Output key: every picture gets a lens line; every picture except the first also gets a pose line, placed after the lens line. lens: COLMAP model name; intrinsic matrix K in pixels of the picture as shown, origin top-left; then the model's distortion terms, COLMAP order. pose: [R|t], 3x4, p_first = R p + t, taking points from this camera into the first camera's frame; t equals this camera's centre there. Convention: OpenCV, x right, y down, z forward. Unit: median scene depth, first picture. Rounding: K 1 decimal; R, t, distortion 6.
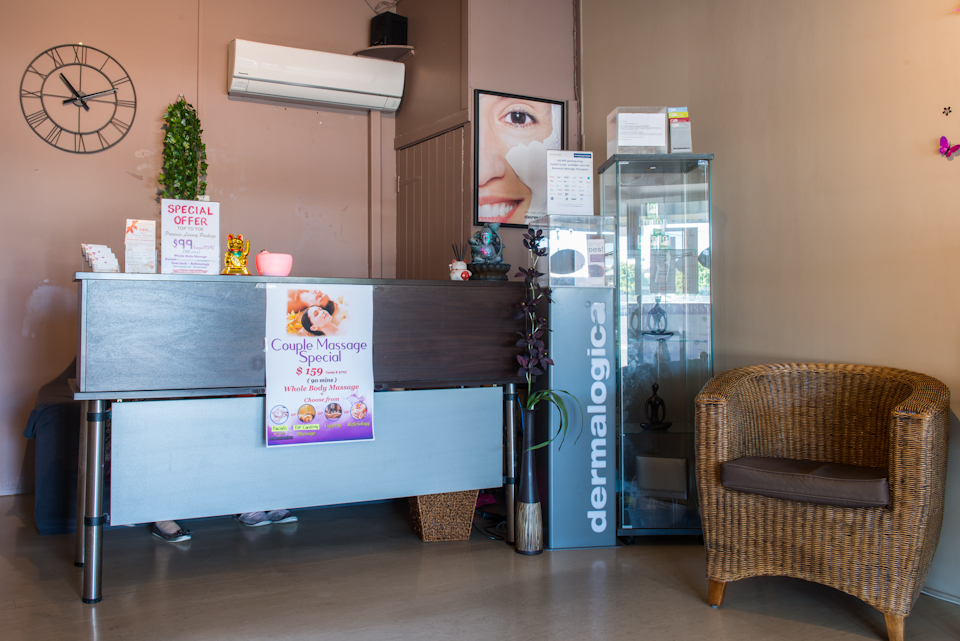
lens RADIAL K [[816.6, 0, 429.9], [0, 816.6, 284.0], [0, 0, 1]] dist [-0.009646, -0.030228]
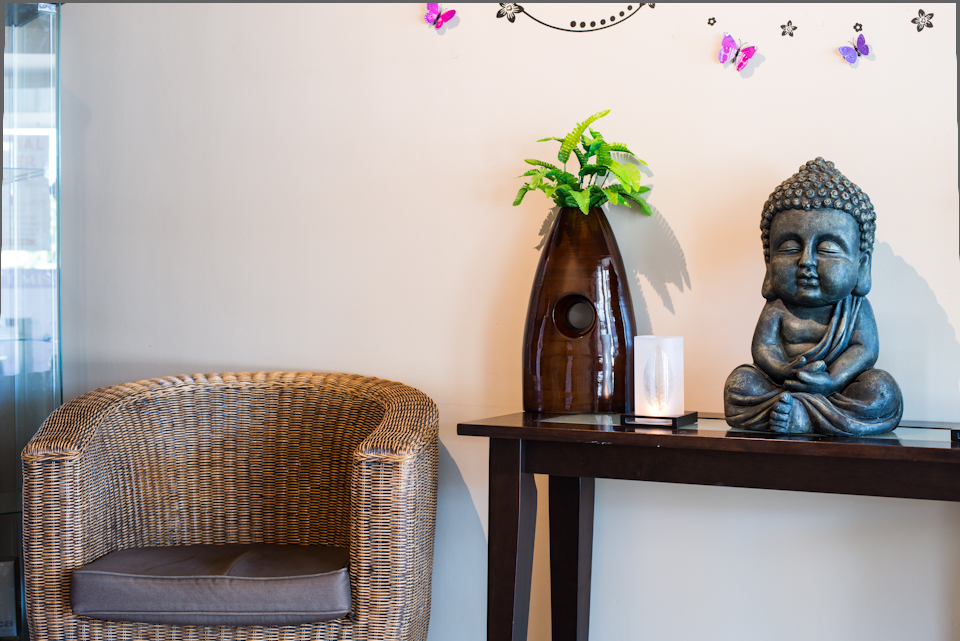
lens RADIAL K [[1416.0, 0, 474.7], [0, 1416.0, 246.1], [0, 0, 1]] dist [-0.083406, 0.000000]
pose [[0.821933, 0.001500, 0.569583, 0.054333], [-0.007014, 0.999947, 0.007489, 0.000030], [-0.569541, -0.010151, 0.821900, 0.103311]]
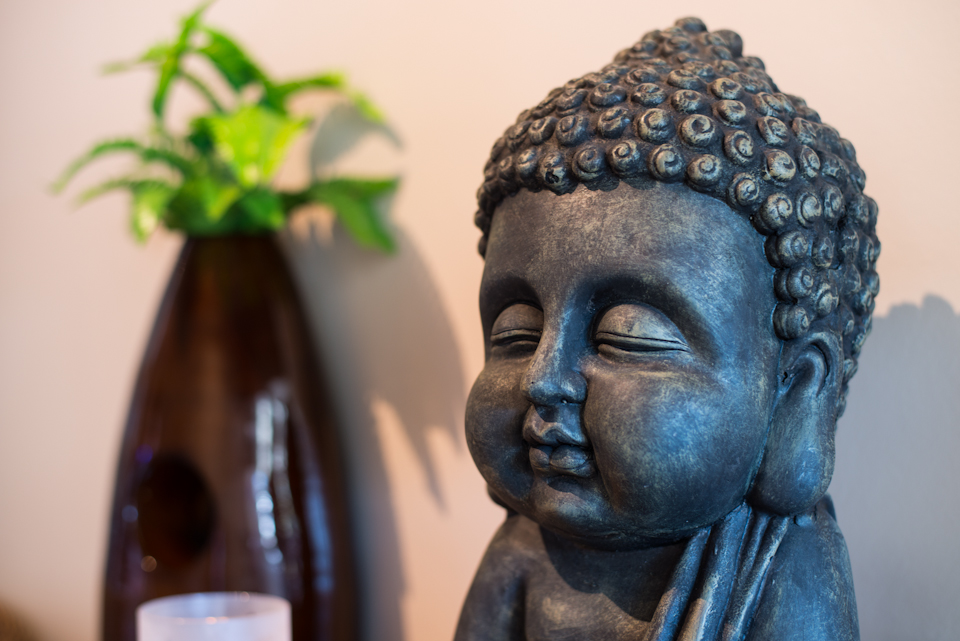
lens RADIAL K [[1416.0, 0, 485.1], [0, 1416.0, 329.1], [0, 0, 1]] dist [-0.083406, 0.000000]
pose [[0.947385, -0.004964, 0.320058, 0.643189], [0.004499, 0.999987, 0.002193, 0.005410], [-0.320065, -0.000638, 0.947395, 0.492399]]
